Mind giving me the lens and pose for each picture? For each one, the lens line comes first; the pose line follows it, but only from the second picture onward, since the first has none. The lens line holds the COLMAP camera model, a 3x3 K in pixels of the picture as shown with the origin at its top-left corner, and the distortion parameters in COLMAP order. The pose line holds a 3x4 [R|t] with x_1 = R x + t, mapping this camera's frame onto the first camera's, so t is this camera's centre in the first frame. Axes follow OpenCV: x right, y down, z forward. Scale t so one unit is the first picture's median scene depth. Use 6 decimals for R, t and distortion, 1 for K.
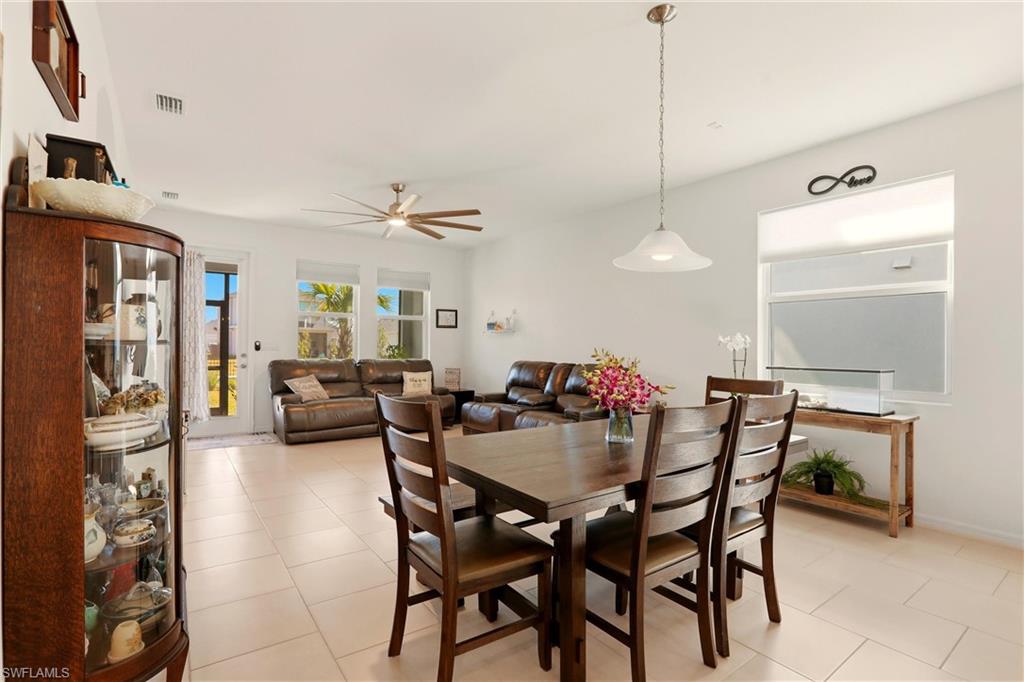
lens RADIAL K [[484.2, 0, 512.0], [0, 484.2, 341.0], [0, 0, 1]] dist [-0.066598, 0.031328]
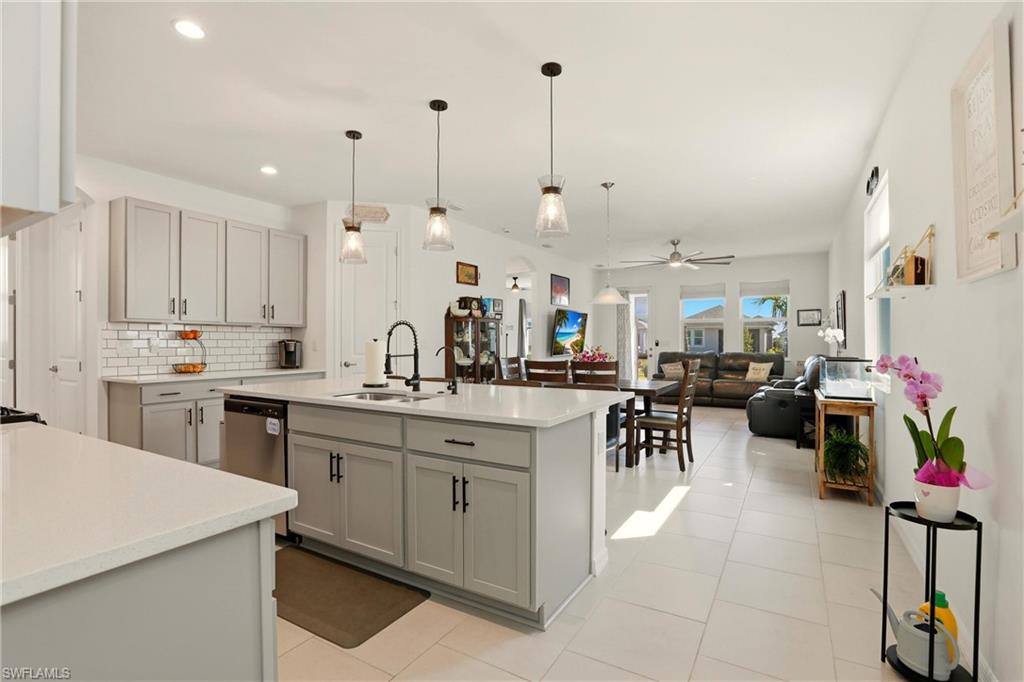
lens RADIAL K [[484.2, 0, 512.0], [0, 484.2, 341.0], [0, 0, 1]] dist [-0.066598, 0.031328]
pose [[0.400948, -0.011950, -0.916023, 0.715726], [0.015421, 0.999861, -0.006293, 0.005639], [0.915971, -0.011603, 0.401077, -0.093202]]
